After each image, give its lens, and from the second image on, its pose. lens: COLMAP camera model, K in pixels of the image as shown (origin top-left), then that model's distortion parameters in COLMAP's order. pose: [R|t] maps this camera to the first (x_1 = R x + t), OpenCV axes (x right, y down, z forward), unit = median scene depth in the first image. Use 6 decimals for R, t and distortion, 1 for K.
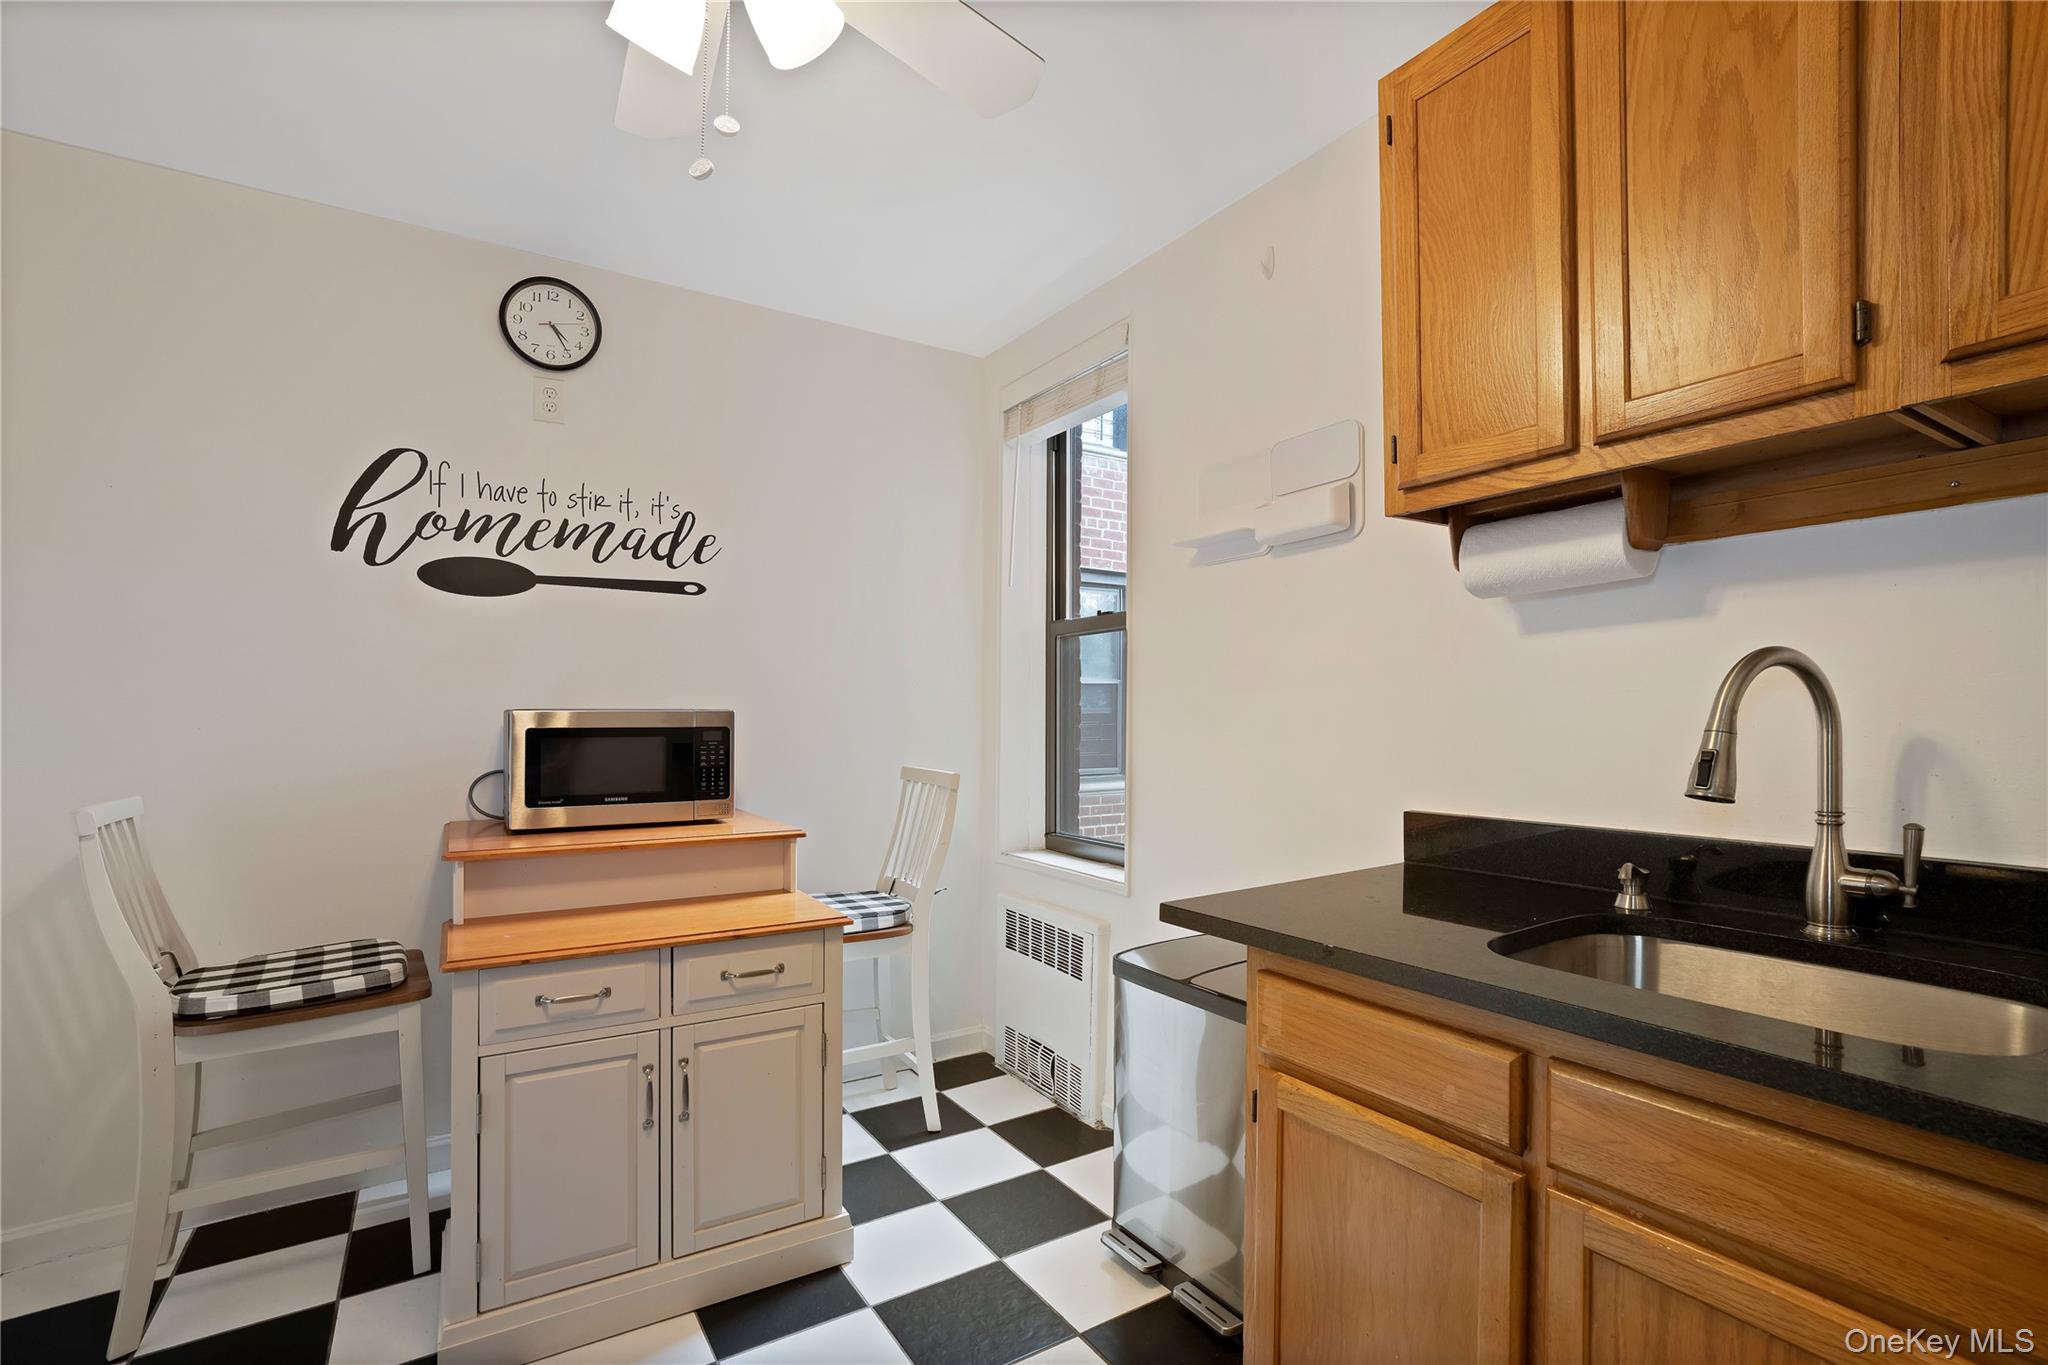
lens RADIAL K [[962.6, 0, 1082.6], [0, 962.6, 699.7], [0, 0, 1]] dist [-0.055693, 0.029808]
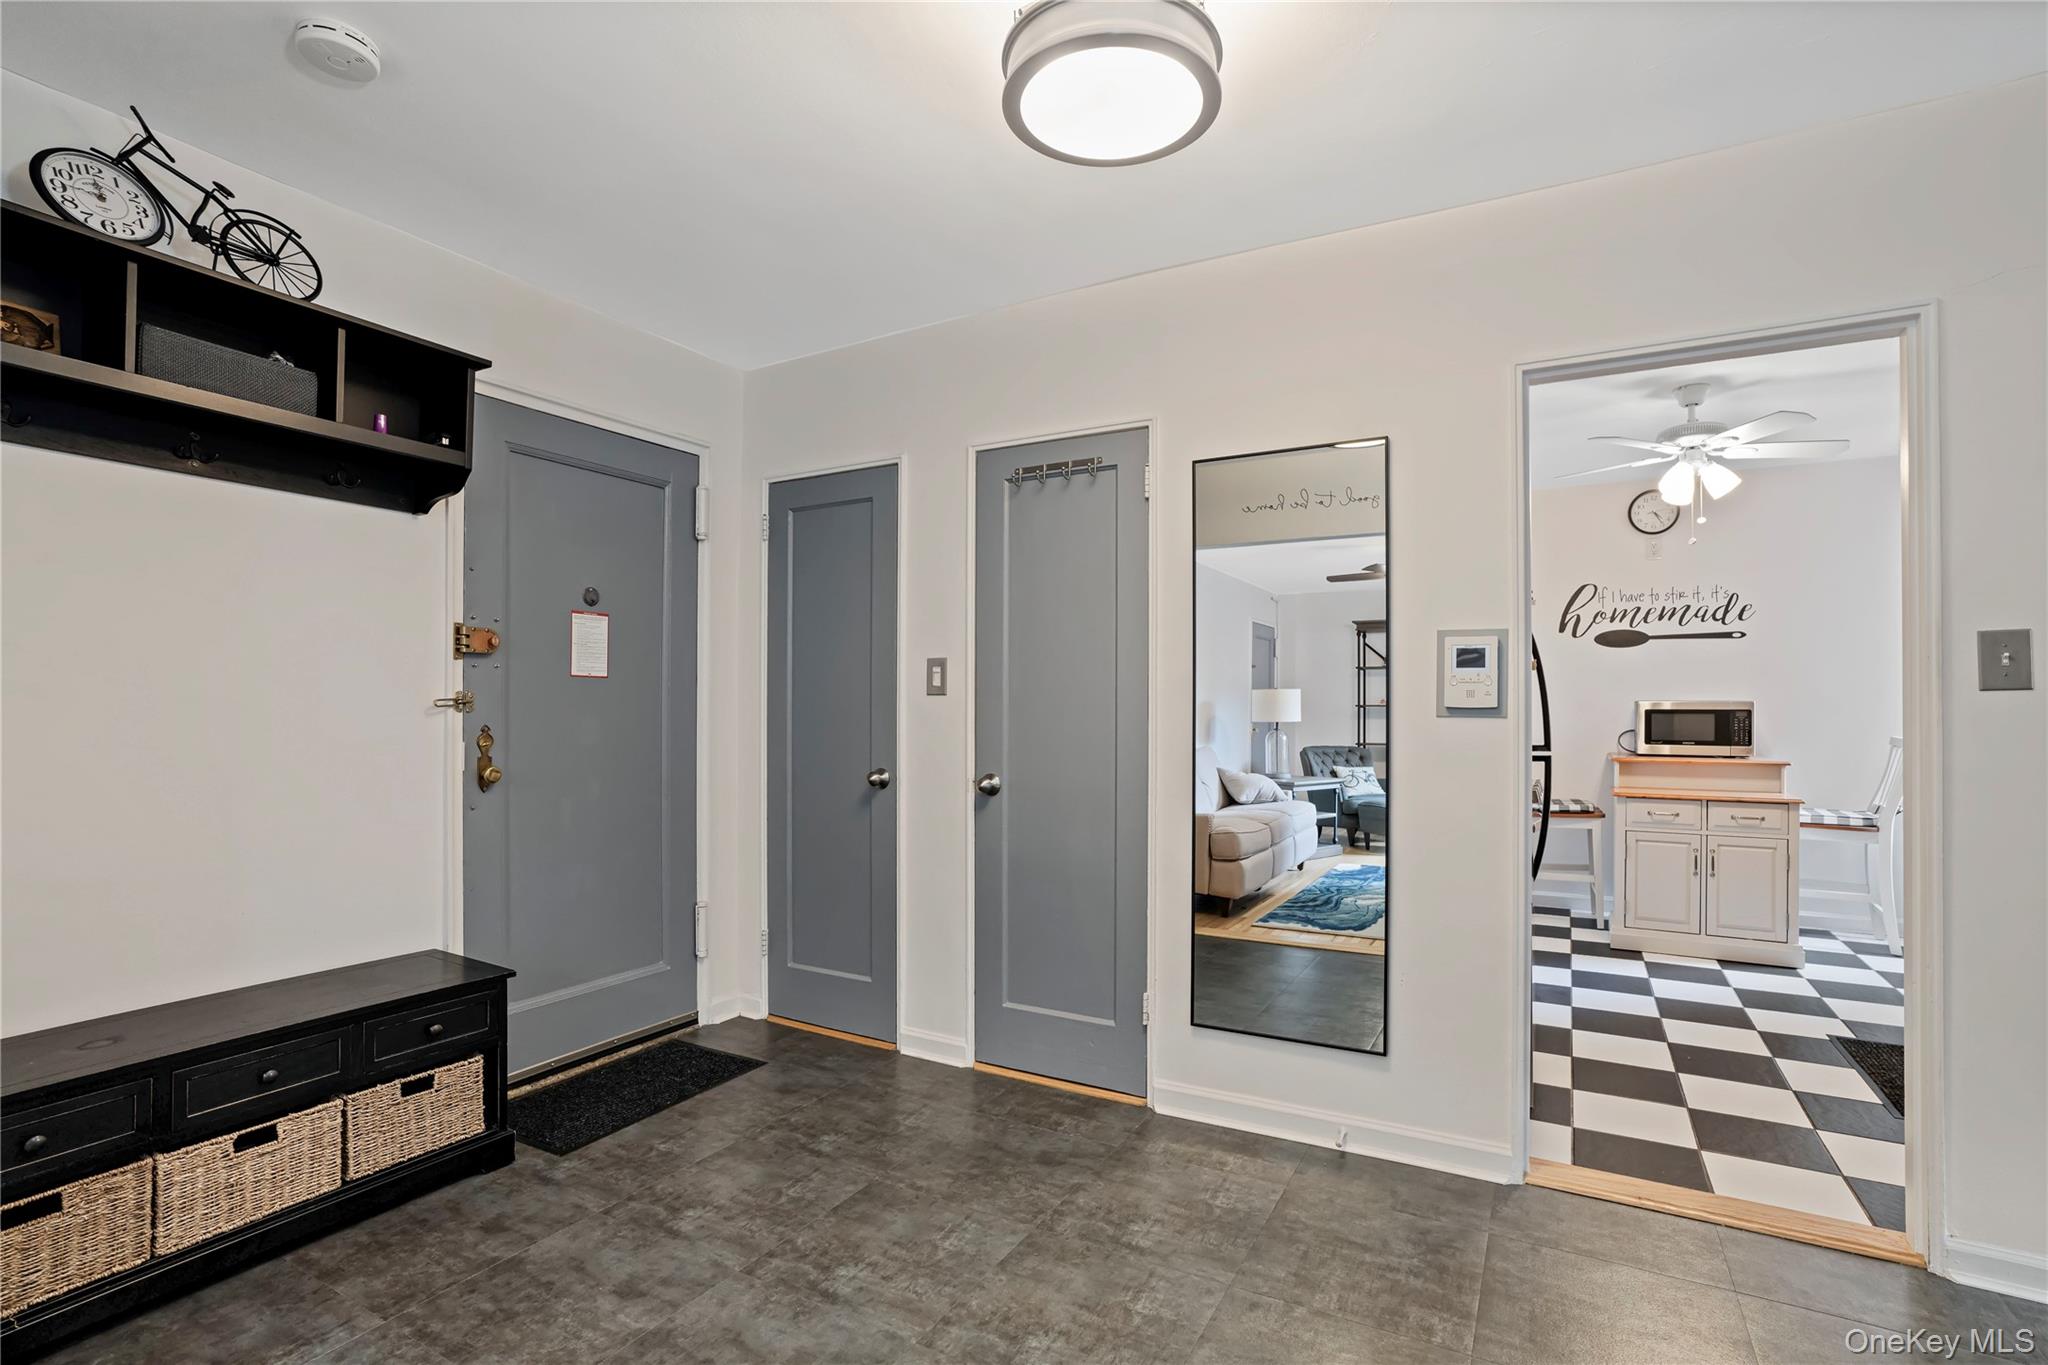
lens RADIAL K [[953.3, 0, 1047.8], [0, 953.3, 696.9], [0, 0, 1]] dist [-0.045656, 0.023582]
pose [[0.452152, -0.005555, -0.891923, 0.684691], [0.007220, 0.999971, -0.002568, -0.002742], [0.891912, -0.005279, 0.452179, -1.144350]]
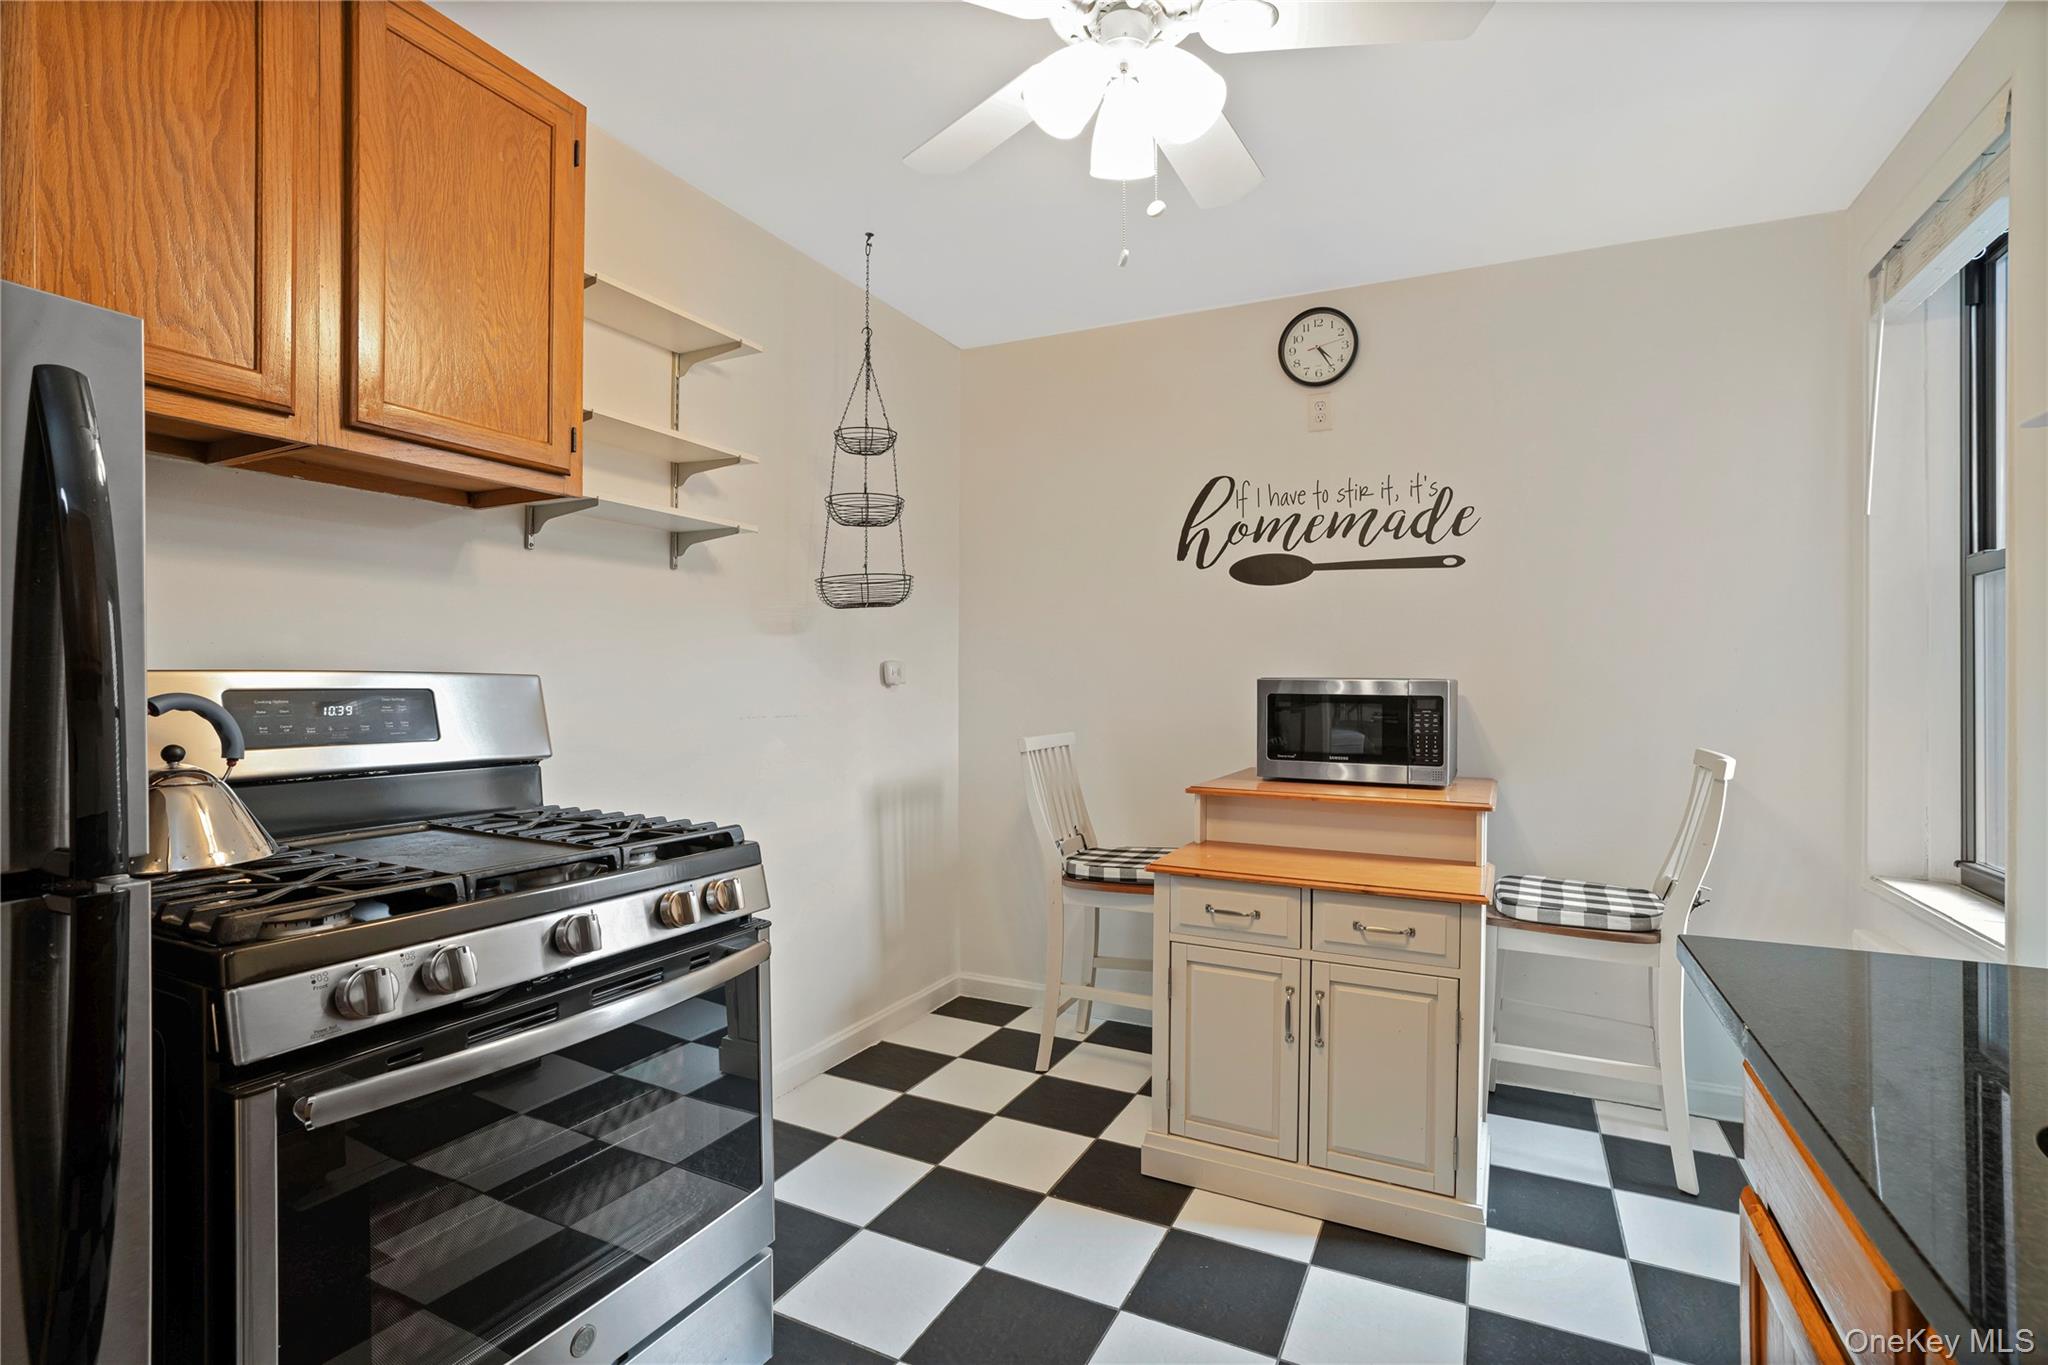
lens RADIAL K [[968.4, 0, 1023.7], [0, 968.4, 672.2], [0, 0, 1]] dist [-0.056385, 0.030670]
pose [[0.498297, -0.000579, -0.867006, 0.292564], [0.000915, 1.000000, -0.000142, 0.002540], [0.867006, -0.000723, 0.498297, 0.103677]]
